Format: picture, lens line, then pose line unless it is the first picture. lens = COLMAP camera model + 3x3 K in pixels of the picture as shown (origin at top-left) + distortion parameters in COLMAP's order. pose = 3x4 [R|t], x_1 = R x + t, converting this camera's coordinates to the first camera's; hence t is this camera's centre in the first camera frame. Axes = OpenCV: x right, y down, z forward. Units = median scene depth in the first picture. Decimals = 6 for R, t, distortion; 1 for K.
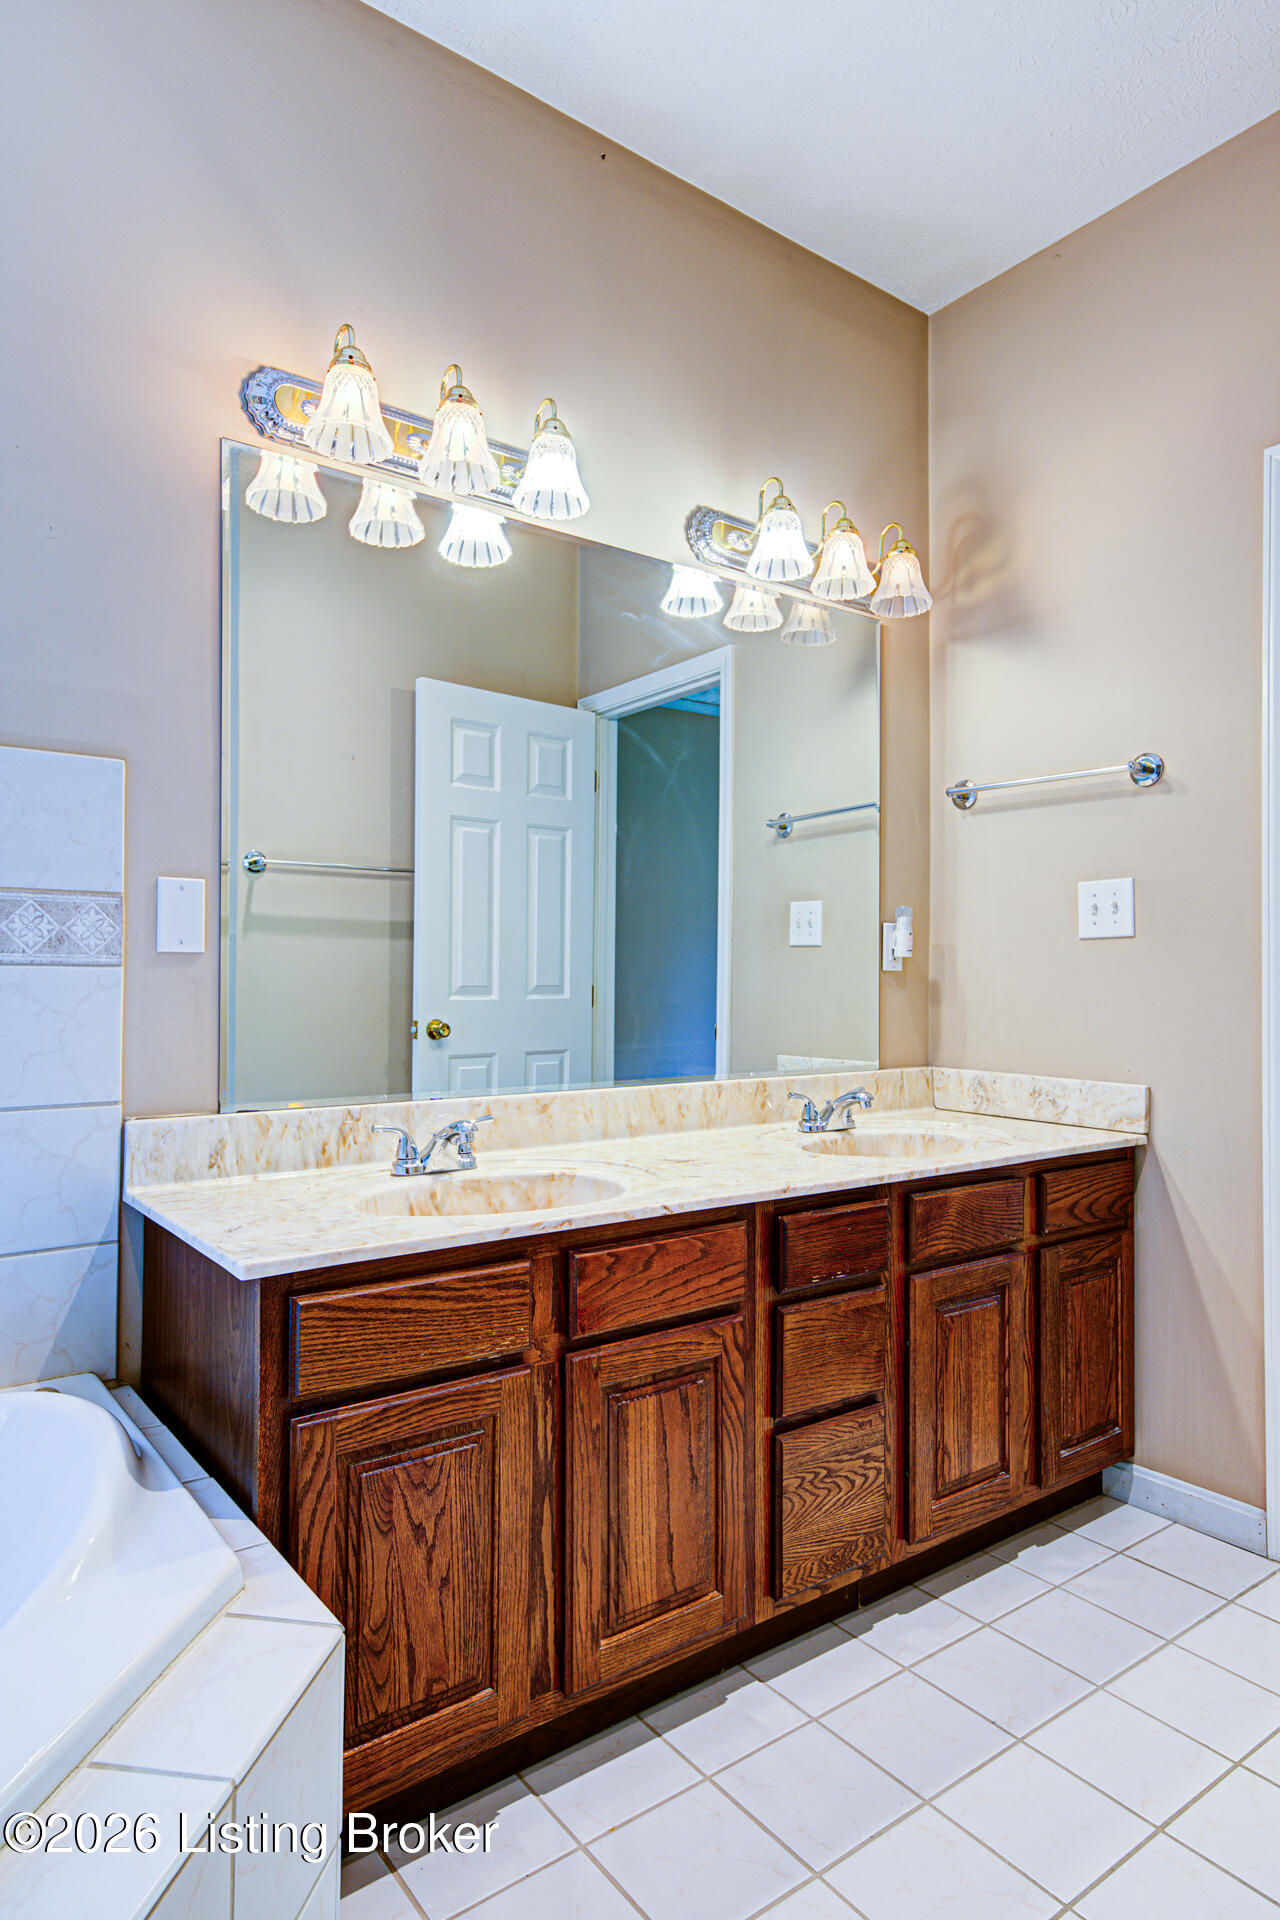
lens RADIAL K [[1116.1, 0, 631.0], [0, 1116.1, 970.4], [0, 0, 1]] dist [0.014967, -0.001074]
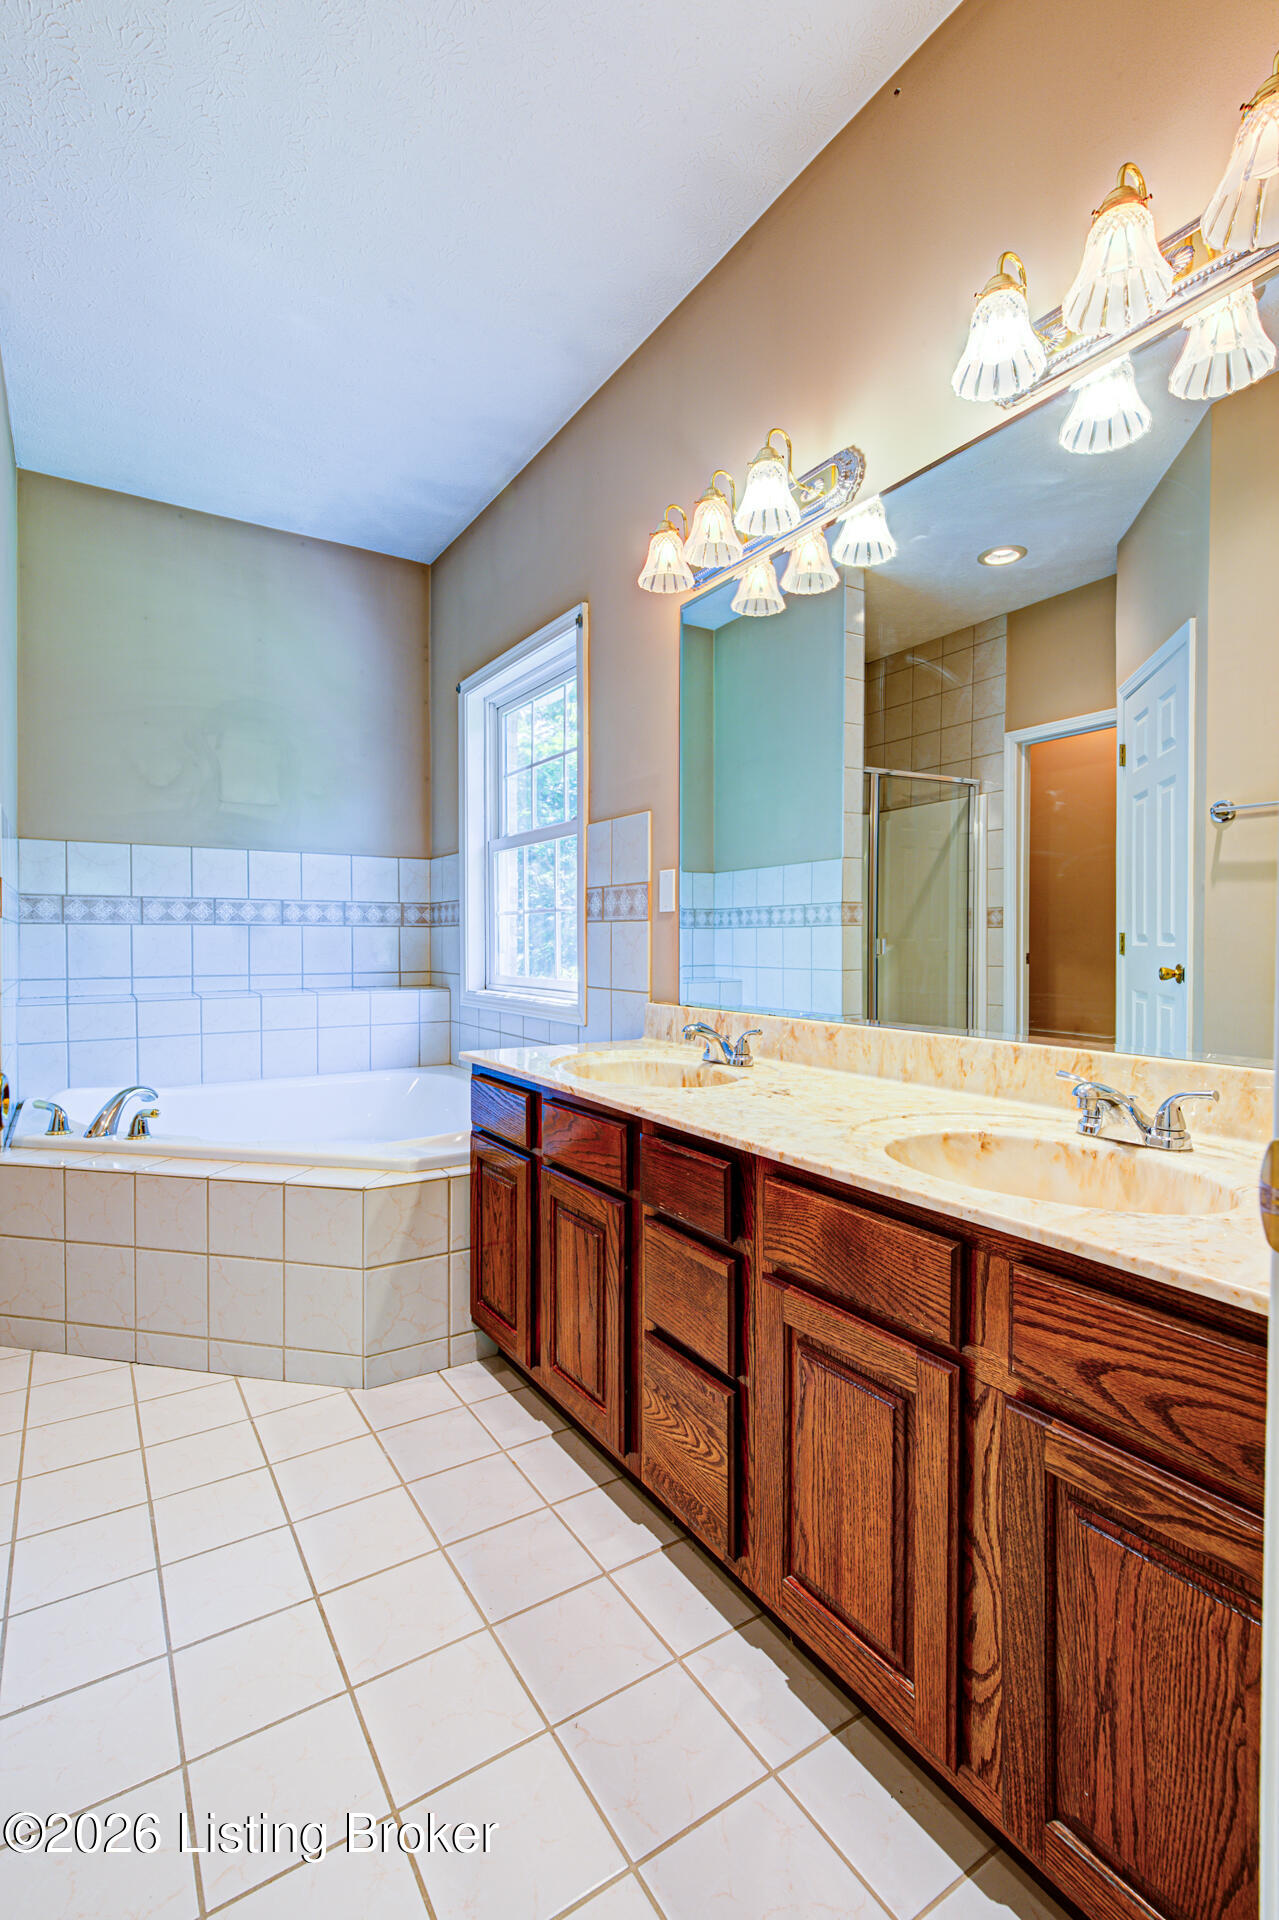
lens RADIAL K [[859.6, 0, 648.7], [0, 859.6, 950.5], [0, 0, 1]] dist [0.003277, 0.001140]
pose [[-0.046531, 0.010335, -0.998863, 0.863250], [0.012596, 0.999873, 0.009758, 0.027925], [0.998837, -0.012127, -0.046655, 0.924610]]
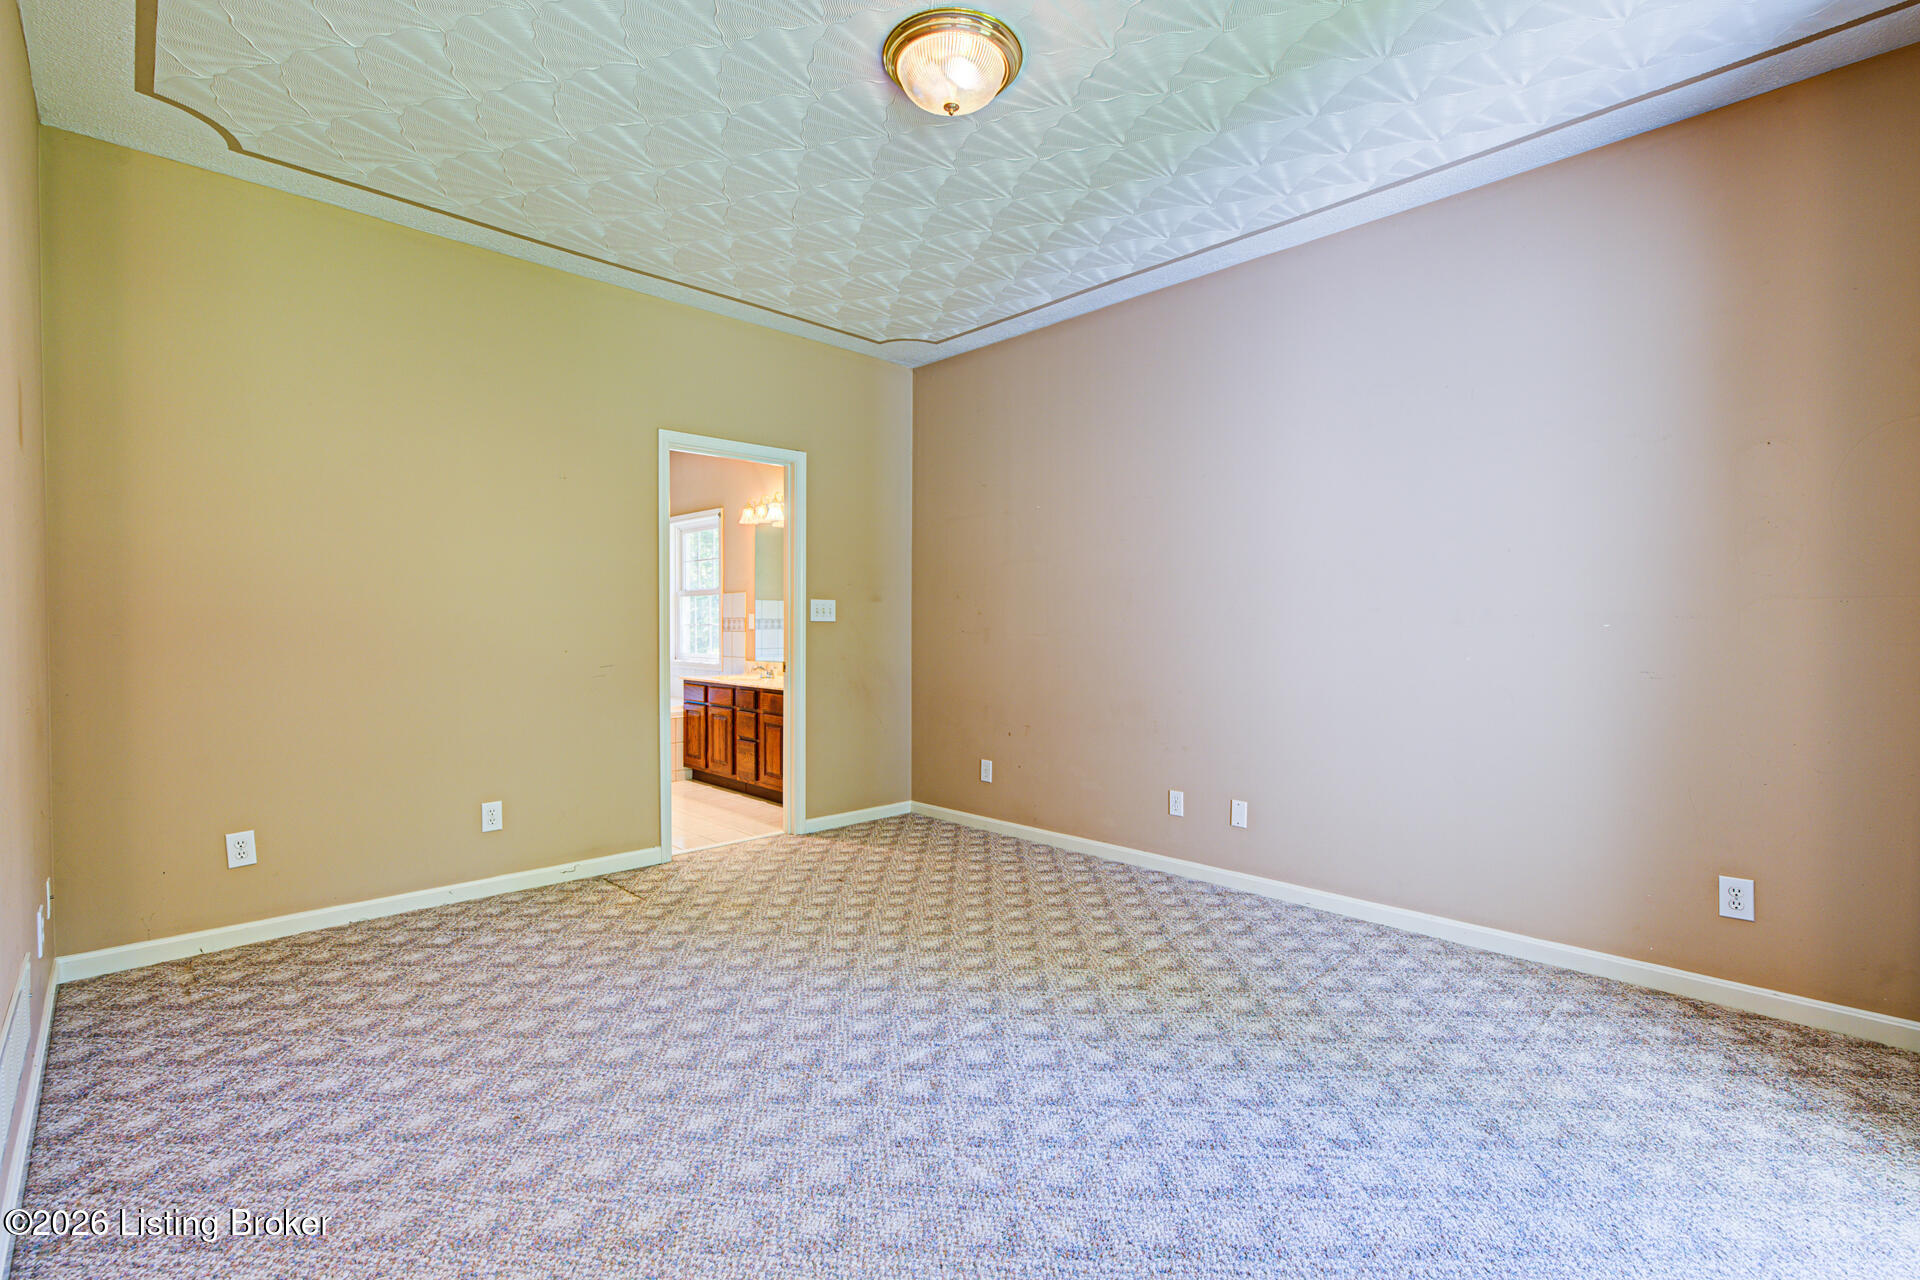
lens RADIAL K [[859.6, 0, 954.5], [0, 859.6, 629.6], [0, 0, 1]] dist [0.003277, 0.001140]
pose [[0.139209, 0.006816, -0.990240, 3.184223], [0.014001, 0.999863, 0.008850, -0.031616], [0.990164, -0.015096, 0.139095, 1.220823]]
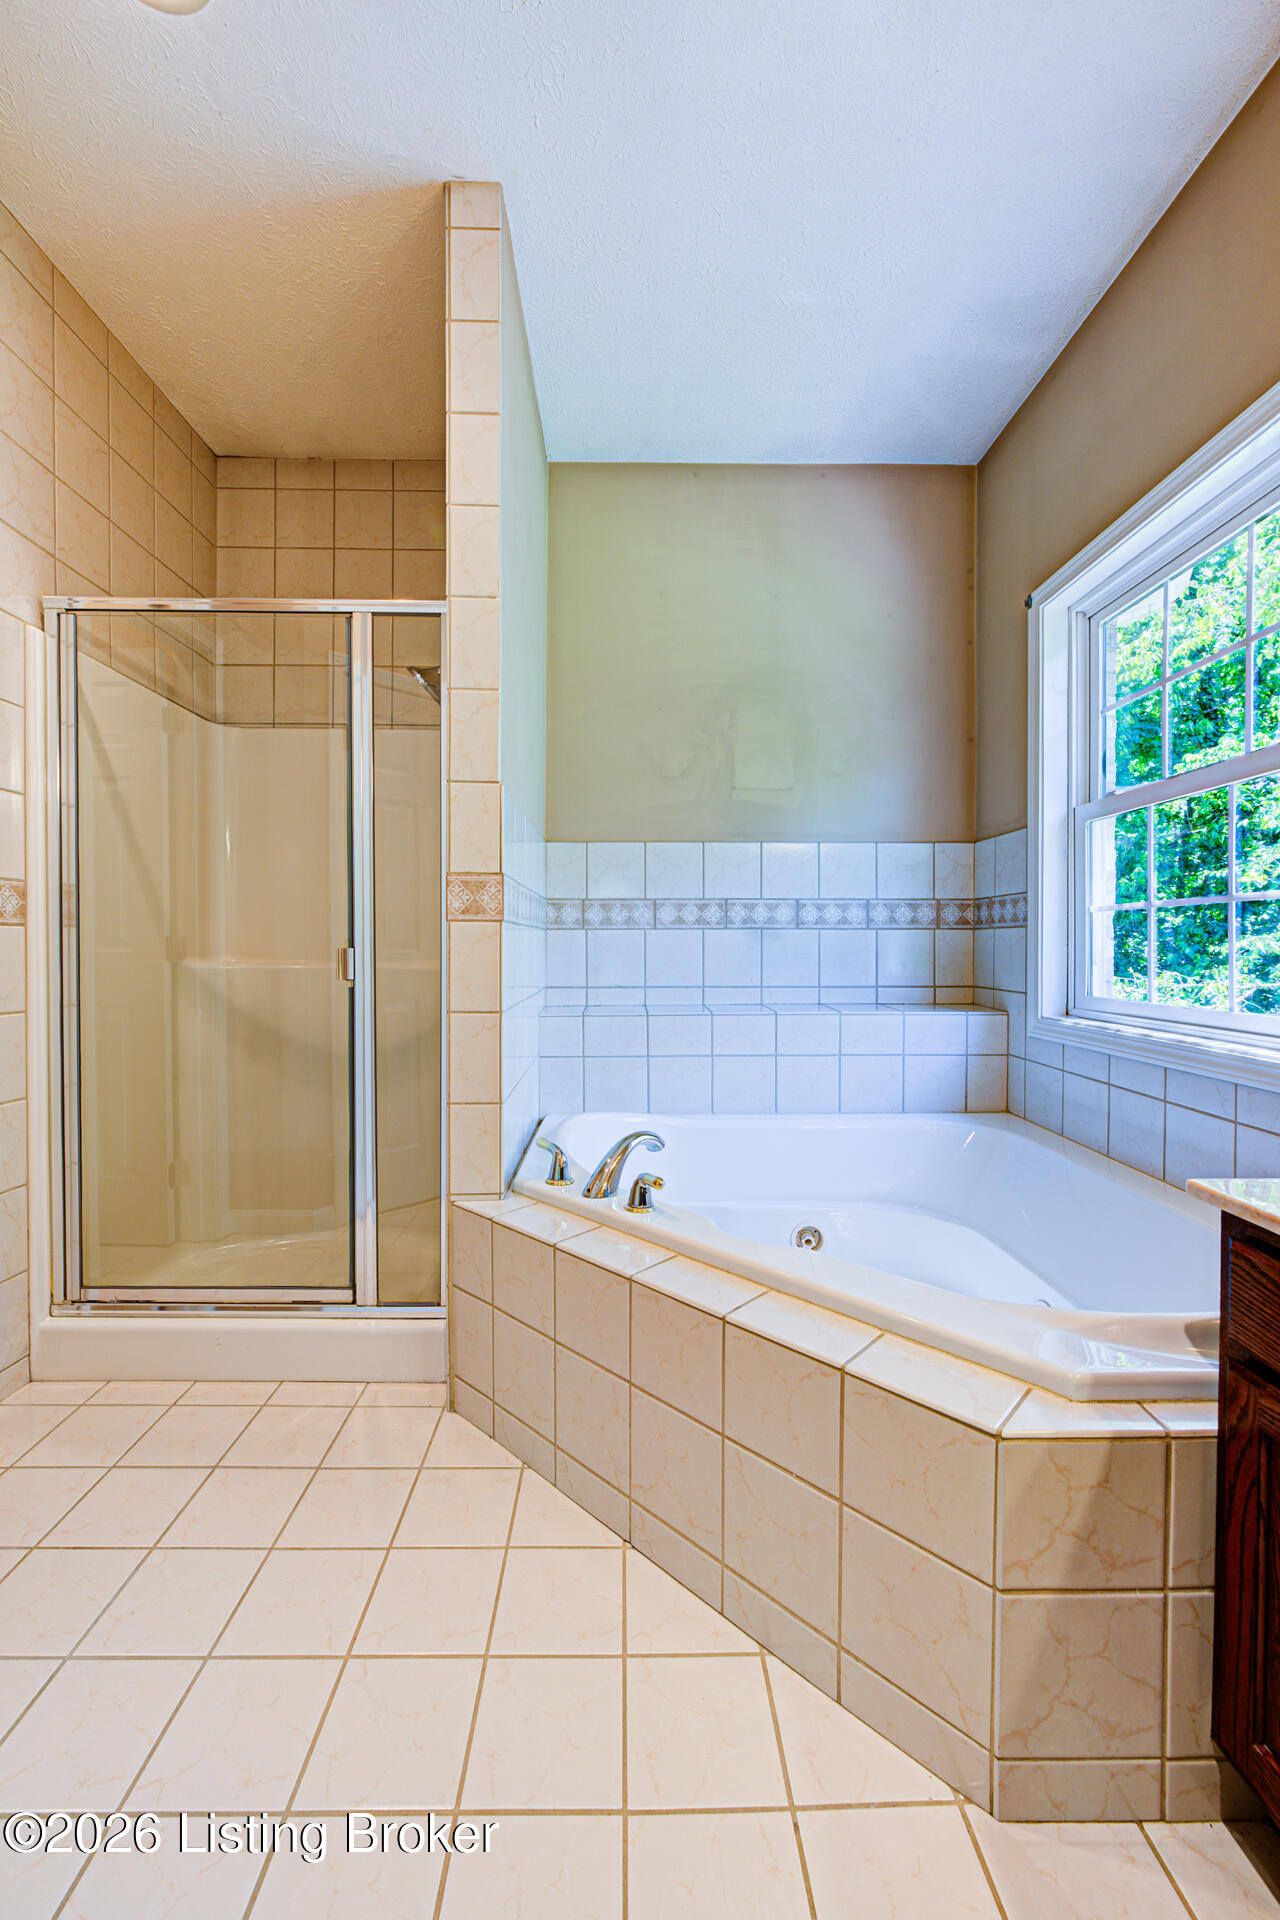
lens RADIAL K [[776.1, 0, 638.7], [0, 776.1, 954.2], [0, 0, 1]] dist [-0.002963, -0.000282]
pose [[-0.578175, 0.008553, -0.815868, 0.394132], [0.009493, 0.999948, 0.003755, 0.020246], [0.815858, -0.005574, -0.578226, 0.645358]]
